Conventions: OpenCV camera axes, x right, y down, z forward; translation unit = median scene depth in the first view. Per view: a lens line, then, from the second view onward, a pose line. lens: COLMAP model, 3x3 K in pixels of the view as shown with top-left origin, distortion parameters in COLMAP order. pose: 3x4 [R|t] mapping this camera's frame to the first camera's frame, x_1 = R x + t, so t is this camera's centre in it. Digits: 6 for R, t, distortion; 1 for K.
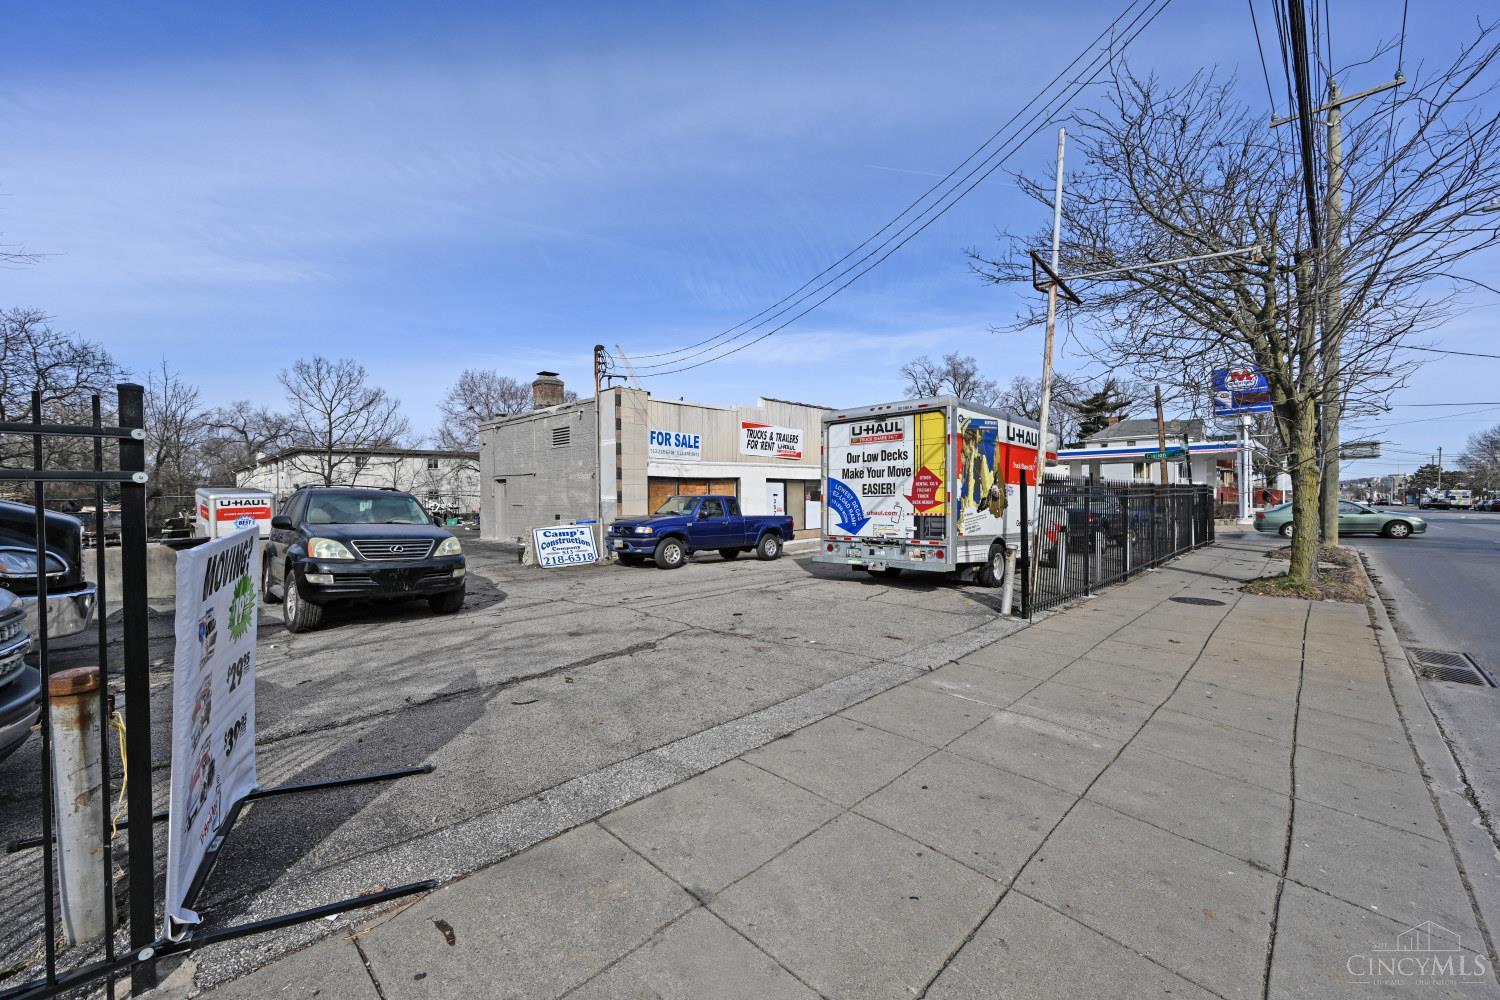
lens RADIAL K [[587.5, 0, 748.2], [0, 587.5, 498.9], [0, 0, 1]] dist [0.000694, 0.000015]
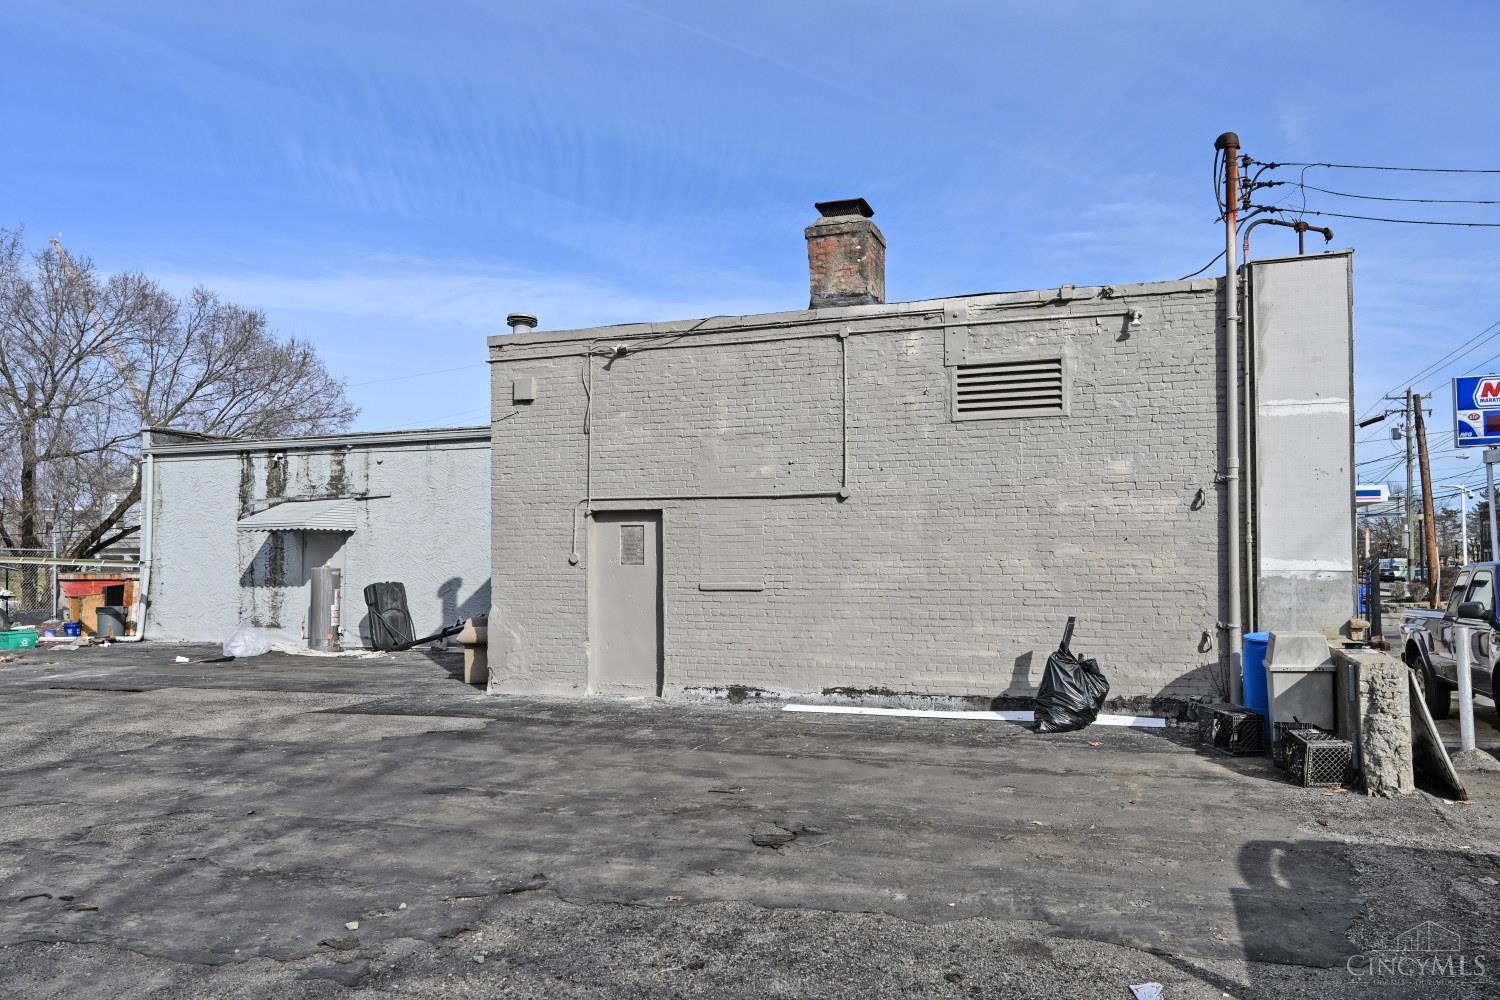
lens RADIAL K [[847.0, 0, 751.4], [0, 847.0, 502.5], [0, 0, 1]] dist [-0.007169, 0.002527]
pose [[0.852214, 0.022571, 0.522706, -0.582778], [0.004214, 0.998740, -0.049997, -0.012440], [-0.523176, 0.044811, 0.851046, 0.555809]]
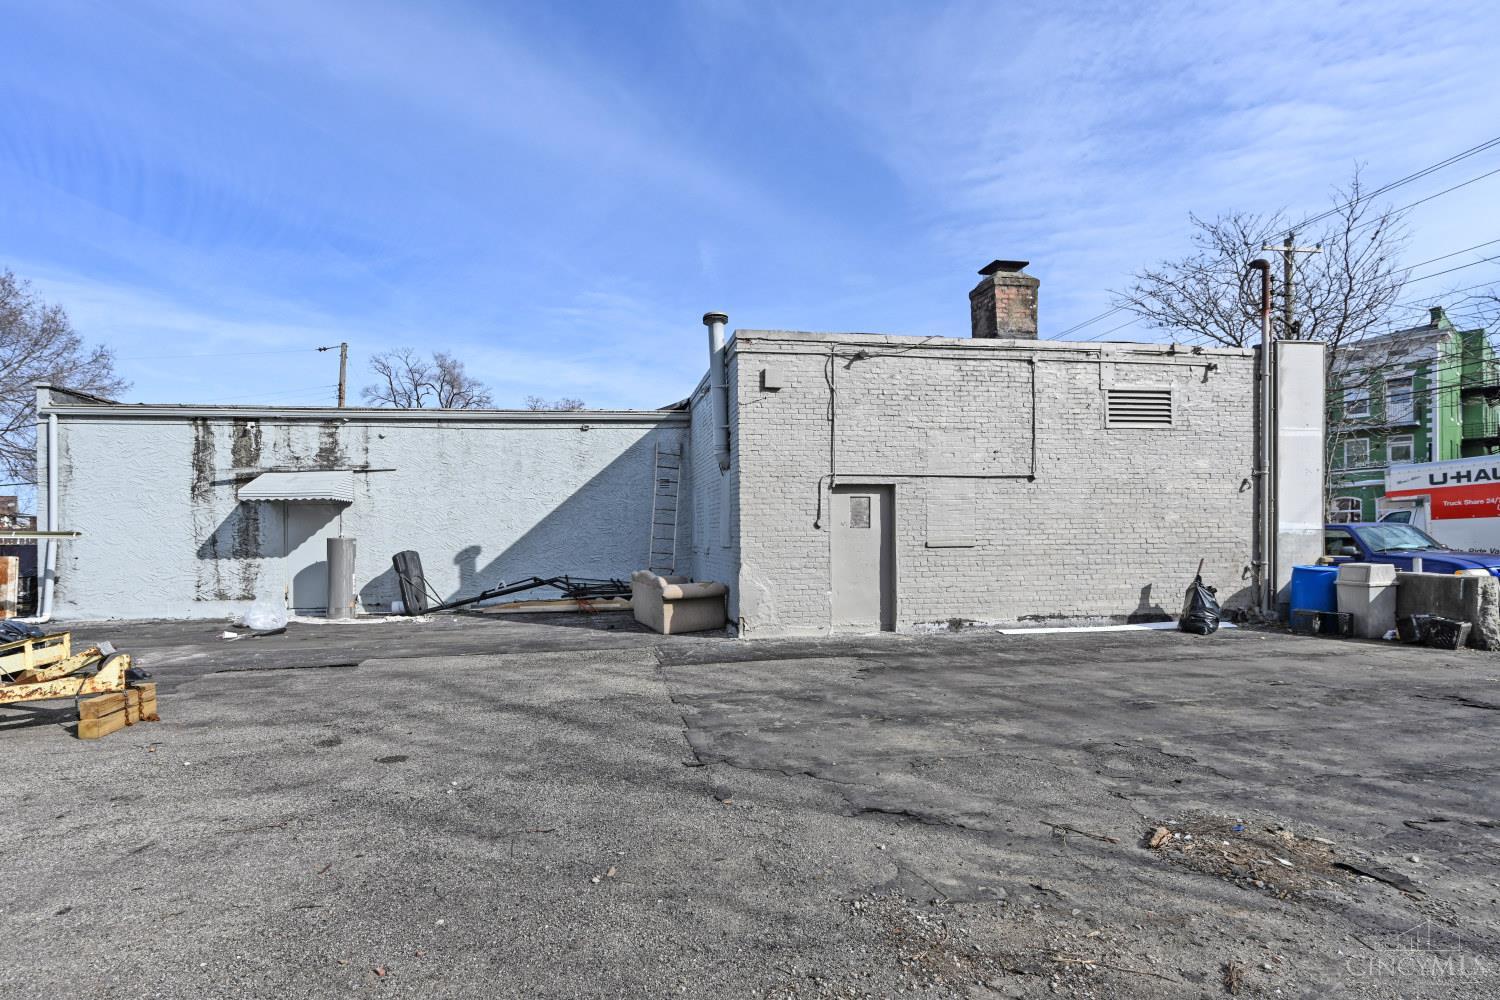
lens RADIAL K [[628.8, 0, 749.1], [0, 628.8, 511.1], [0, 0, 1]] dist [-0.001049, 0.000516]
pose [[0.579694, 0.013374, 0.814724, -0.794703], [0.001803, 0.999842, -0.017696, -0.006006], [-0.814832, 0.011728, 0.579578, 0.805355]]
